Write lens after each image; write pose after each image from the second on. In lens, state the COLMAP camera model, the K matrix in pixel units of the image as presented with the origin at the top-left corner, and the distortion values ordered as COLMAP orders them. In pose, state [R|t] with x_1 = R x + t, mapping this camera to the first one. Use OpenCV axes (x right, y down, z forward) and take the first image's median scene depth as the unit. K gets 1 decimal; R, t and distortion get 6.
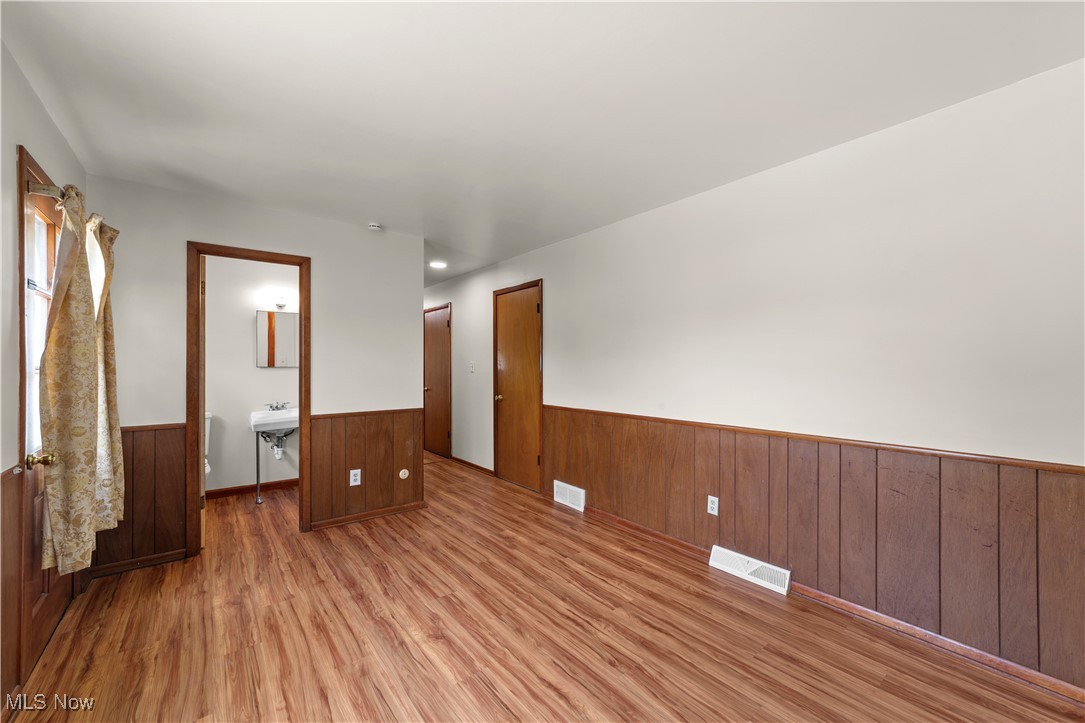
lens RADIAL K [[428.2, 0, 544.8], [0, 428.2, 367.9], [0, 0, 1]] dist [-0.001849, 0.000122]
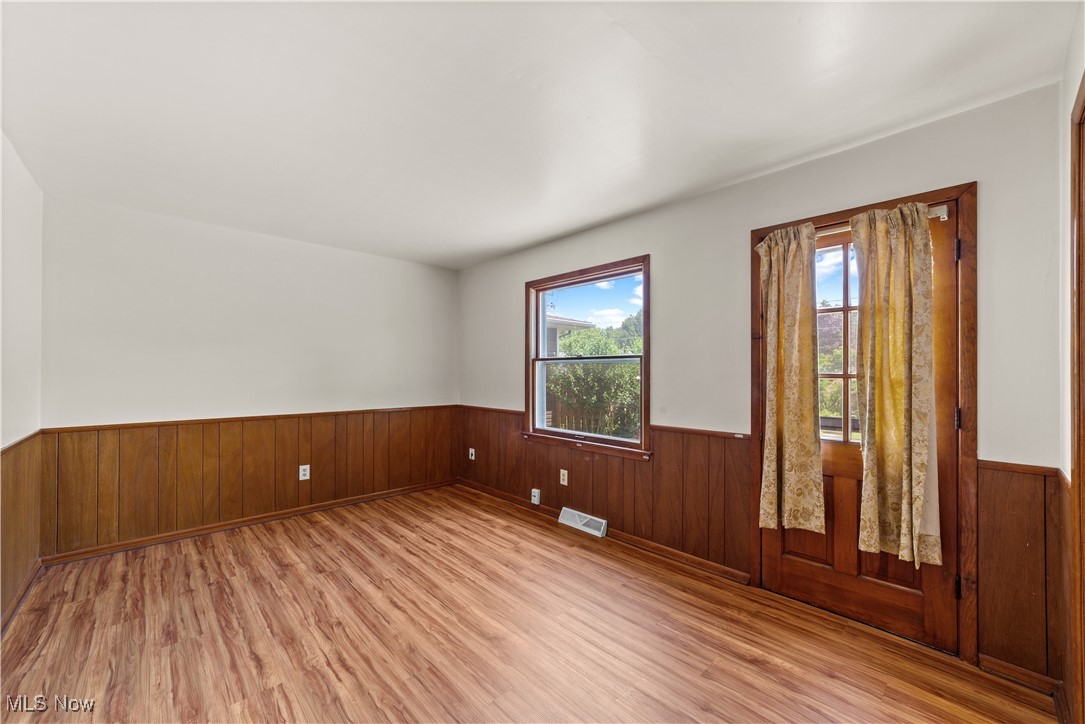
lens RADIAL K [[428.2, 0, 544.8], [0, 428.2, 368.4], [0, 0, 1]] dist [-0.001849, 0.000122]
pose [[-0.997195, -0.001118, -0.074842, -0.302850], [-0.000765, 0.999988, -0.004745, -0.006925], [0.074847, -0.004674, -0.997184, 2.108066]]
